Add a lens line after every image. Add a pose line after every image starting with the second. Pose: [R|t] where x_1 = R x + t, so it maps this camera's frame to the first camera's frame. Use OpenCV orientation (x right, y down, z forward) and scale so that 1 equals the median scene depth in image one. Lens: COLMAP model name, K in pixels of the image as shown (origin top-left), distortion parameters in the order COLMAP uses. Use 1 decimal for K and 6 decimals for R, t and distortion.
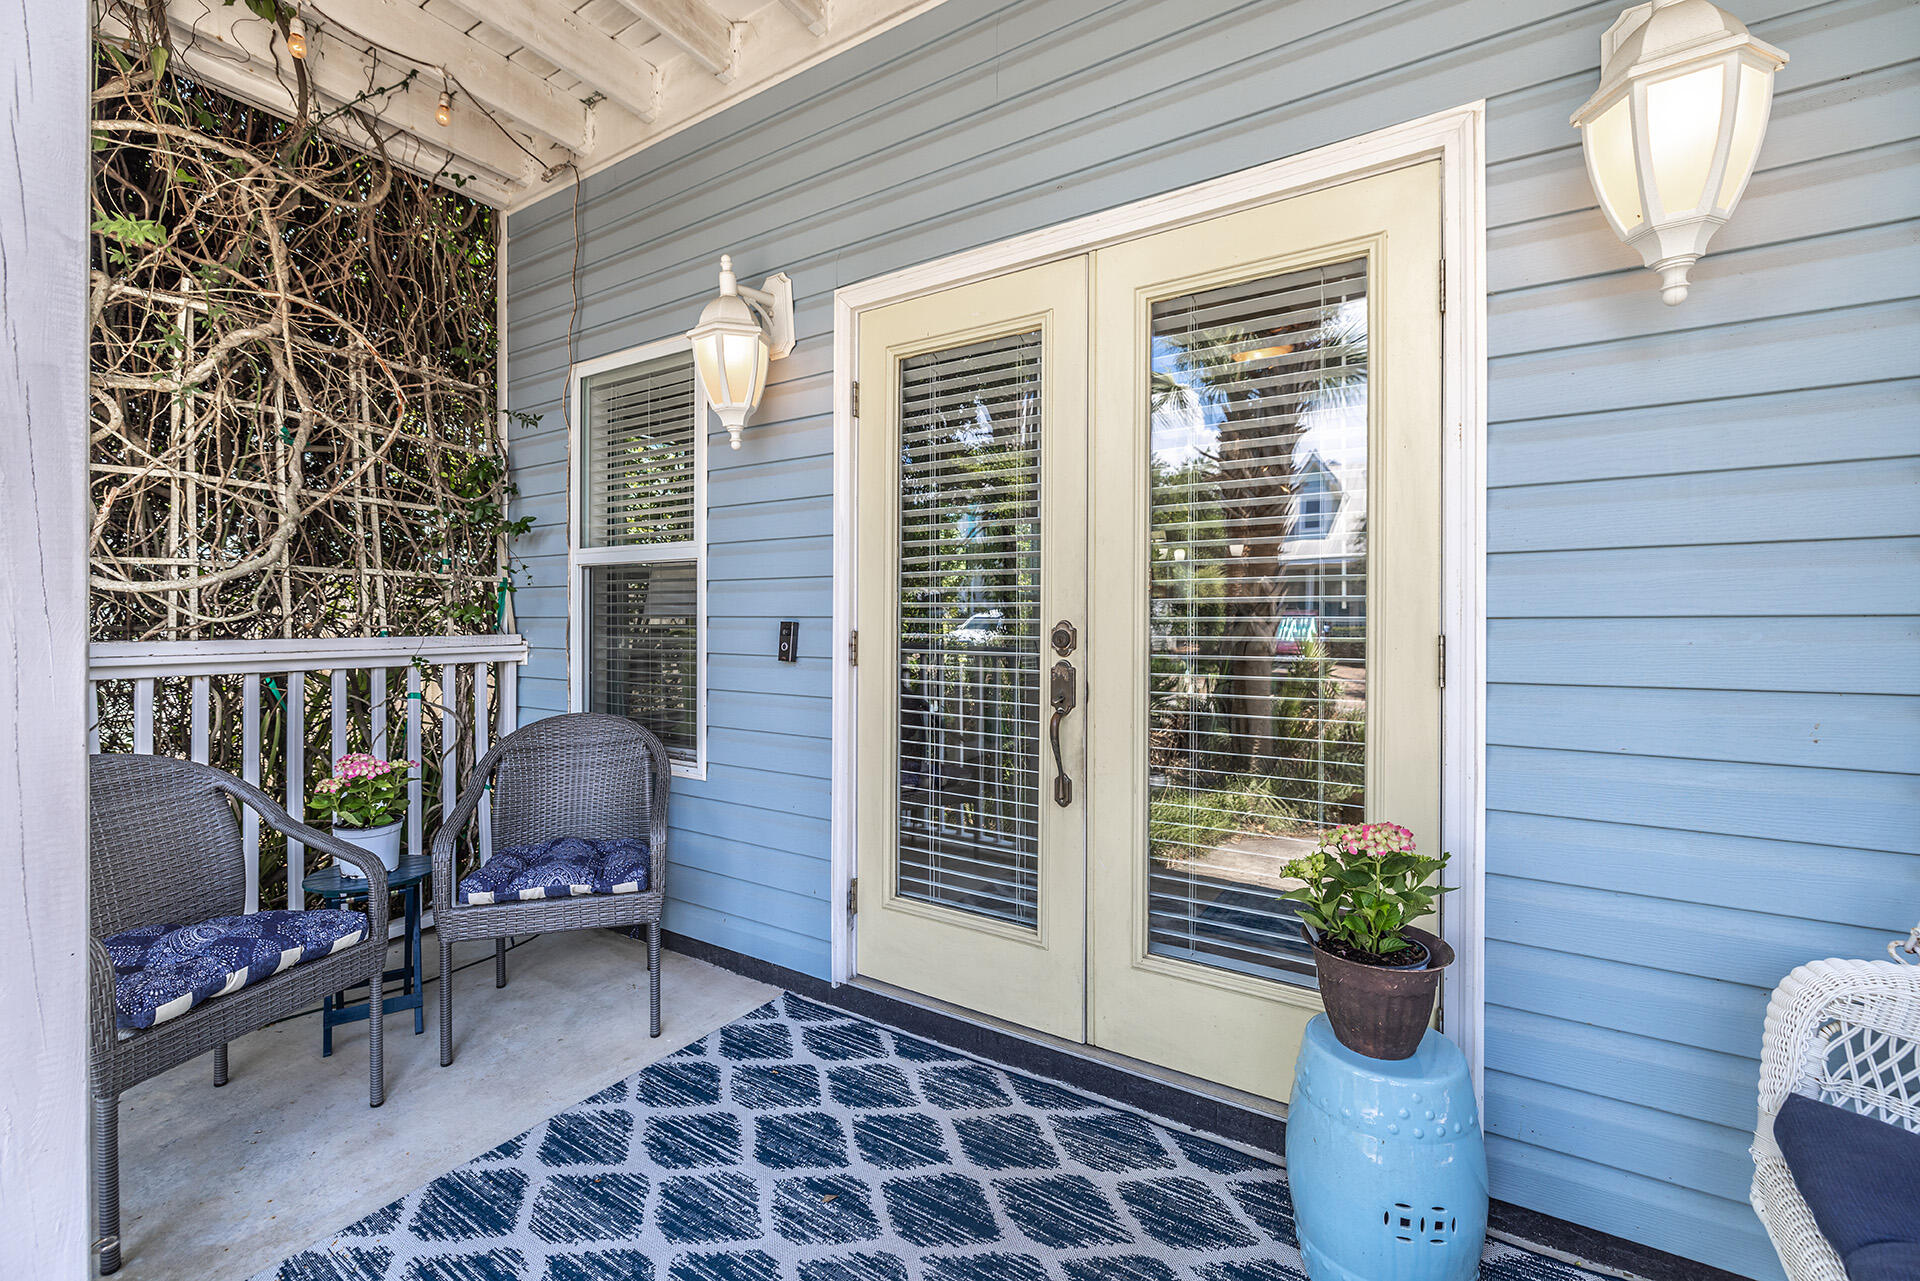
lens RADIAL K [[821.5, 0, 957.3], [0, 821.5, 624.2], [0, 0, 1]] dist [-0.000855, -0.000086]
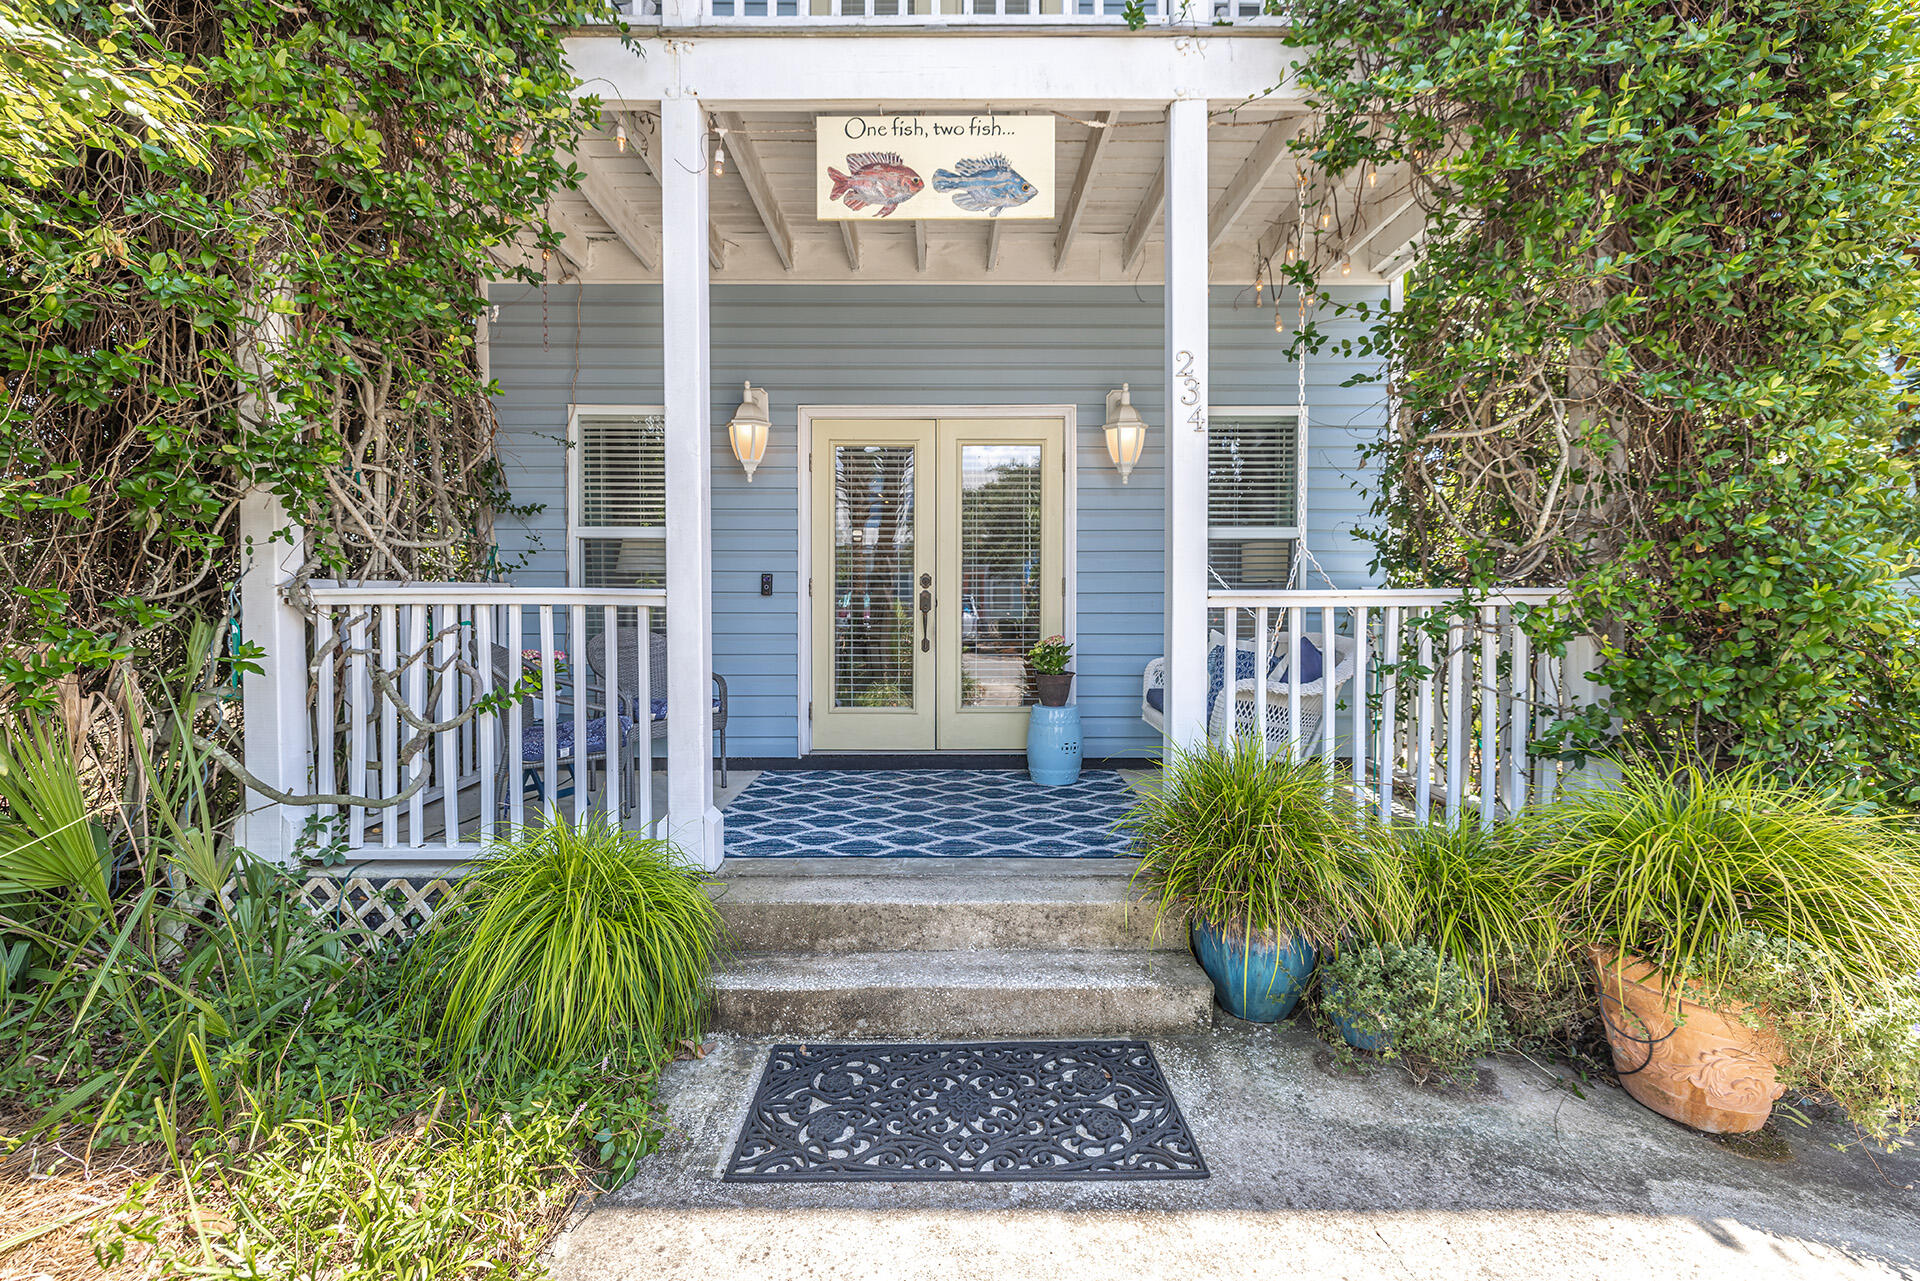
lens RADIAL K [[802.7, 0, 953.8], [0, 802.7, 612.6], [0, 0, 1]] dist [-0.000532, 0.000076]
pose [[0.835328, -0.015308, 0.549539, -0.923127], [0.002690, 0.999714, 0.023759, 0.045746], [-0.549746, -0.018368, 0.835130, -0.837249]]
